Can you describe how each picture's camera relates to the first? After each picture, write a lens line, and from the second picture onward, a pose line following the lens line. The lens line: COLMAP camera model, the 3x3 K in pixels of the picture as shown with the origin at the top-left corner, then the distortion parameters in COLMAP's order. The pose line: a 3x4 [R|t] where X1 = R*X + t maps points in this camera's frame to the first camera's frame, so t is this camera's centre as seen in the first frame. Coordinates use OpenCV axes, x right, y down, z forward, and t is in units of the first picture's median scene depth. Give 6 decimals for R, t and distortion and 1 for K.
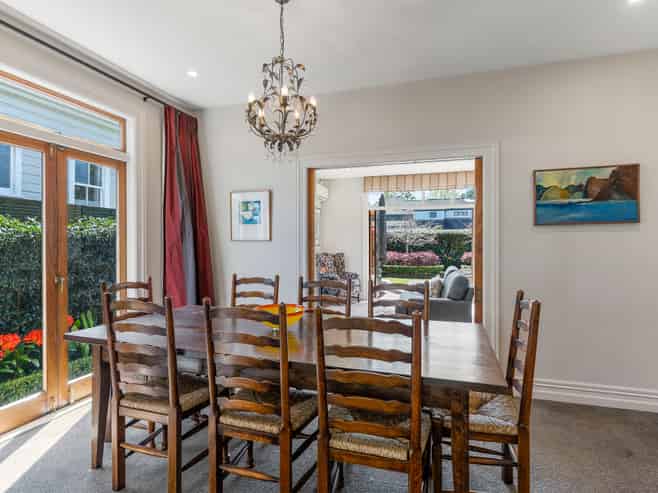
lens RADIAL K [[354.7, 0, 328.3], [0, 354.7, 244.0], [0, 0, 1]] dist [0.001629, -0.000365]
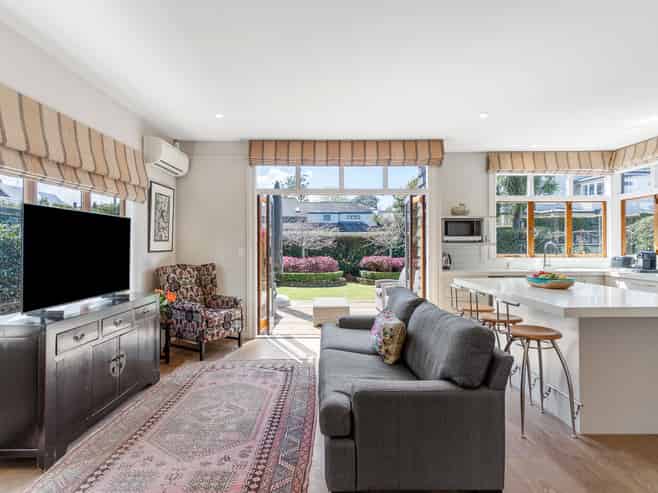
lens RADIAL K [[354.7, 0, 328.3], [0, 354.7, 244.0], [0, 0, 1]] dist [0.001629, -0.000365]
pose [[0.955090, 0.001613, 0.296313, 0.017346], [0.001460, 0.999947, -0.010149, -0.000455], [-0.296314, 0.010125, 0.955037, 0.130649]]
